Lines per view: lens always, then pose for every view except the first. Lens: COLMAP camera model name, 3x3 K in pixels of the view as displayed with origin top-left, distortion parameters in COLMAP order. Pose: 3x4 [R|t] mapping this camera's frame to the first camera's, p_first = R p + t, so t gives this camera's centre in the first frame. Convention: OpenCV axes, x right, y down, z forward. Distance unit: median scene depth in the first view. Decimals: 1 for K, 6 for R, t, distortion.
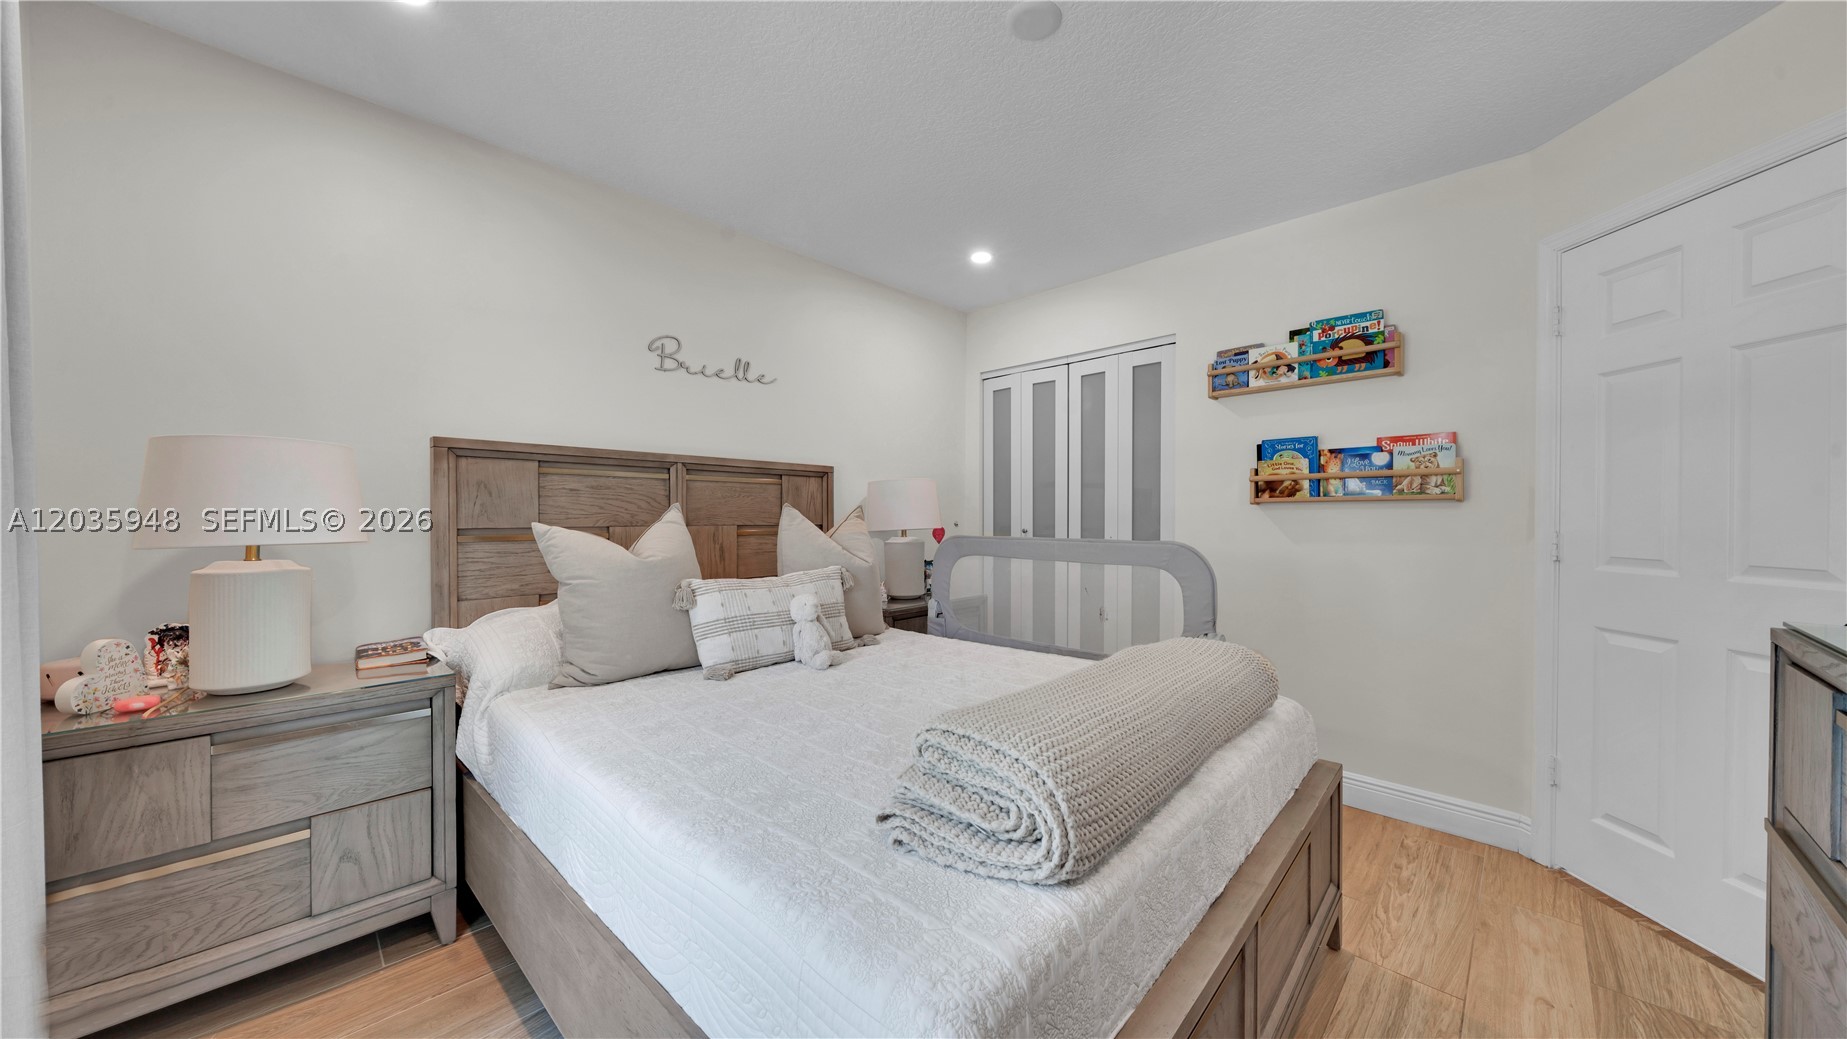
lens RADIAL K [[626.3, 0, 922.1], [0, 626.3, 518.5], [0, 0, 1]] dist [-0.006849, -0.000004]
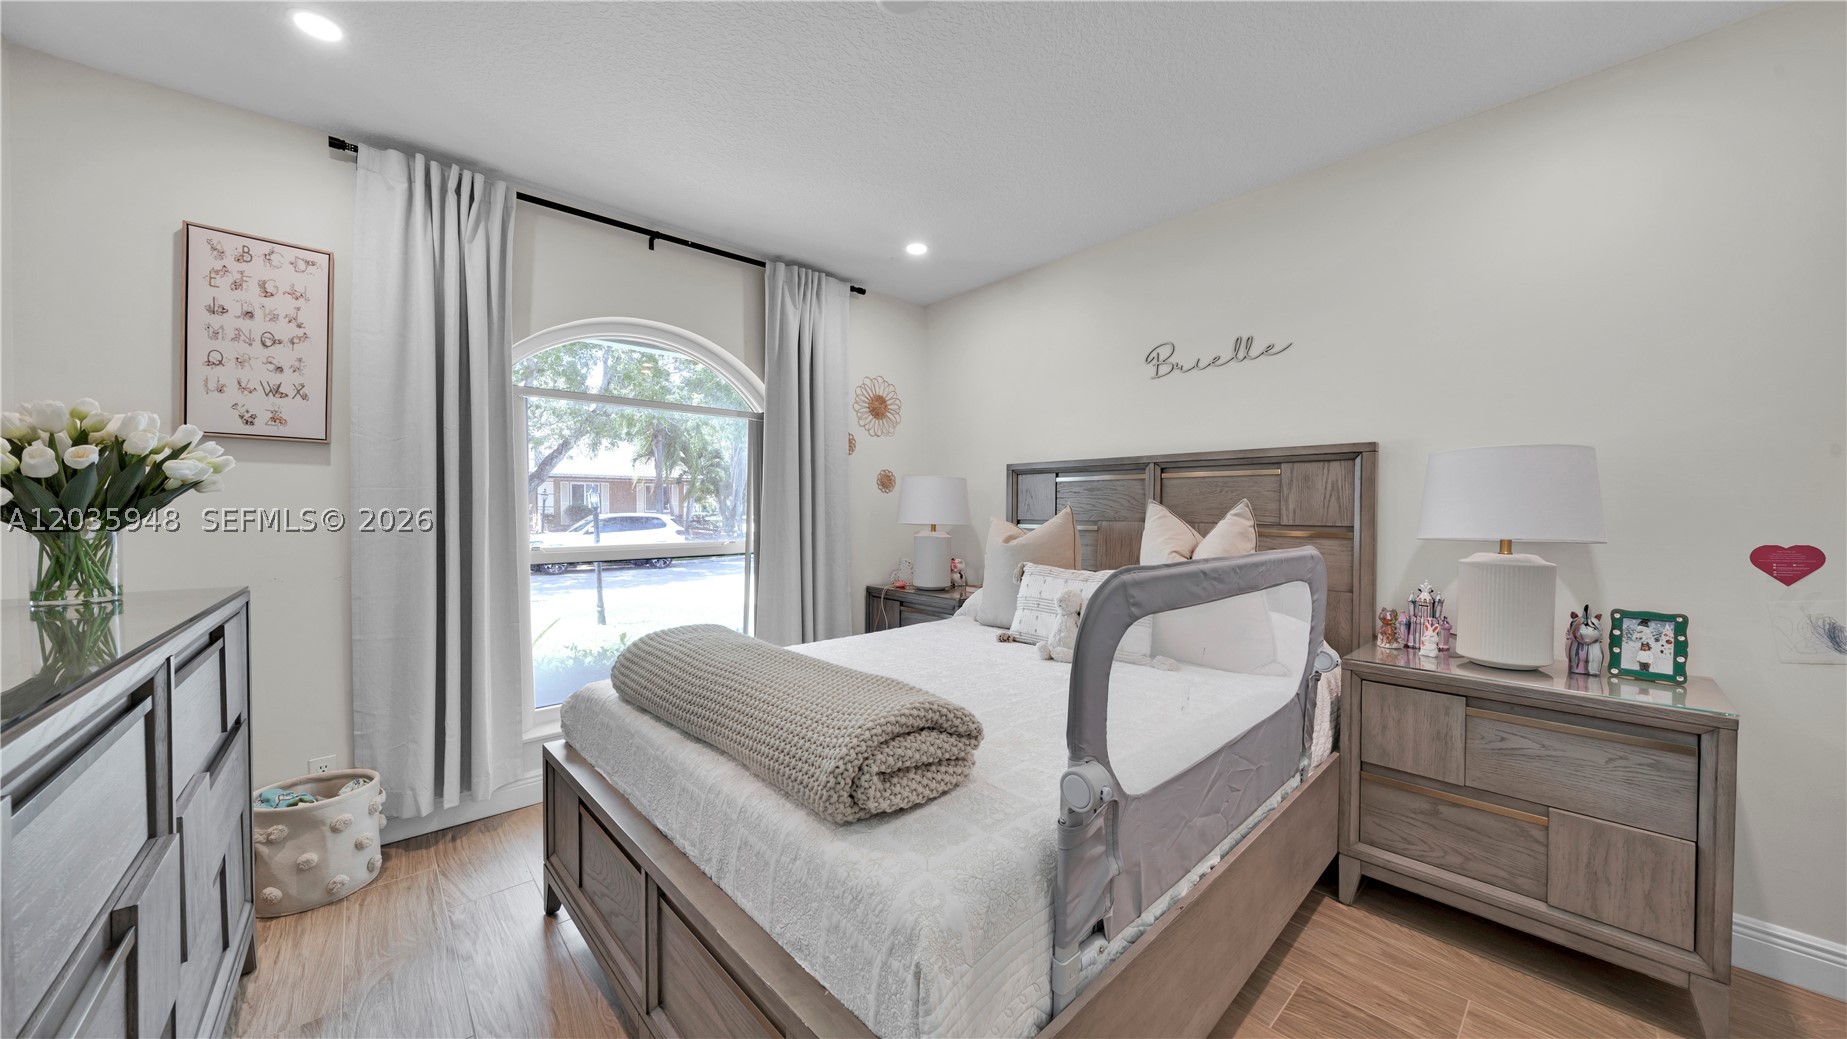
lens RADIAL K [[626.3, 0, 922.1], [0, 626.3, 518.5], [0, 0, 1]] dist [-0.006849, -0.000004]
pose [[-0.074680, 0.013764, -0.997113, 0.681456], [-0.008339, 0.999861, 0.014427, -0.005961], [0.997173, 0.009392, -0.074555, 0.665391]]
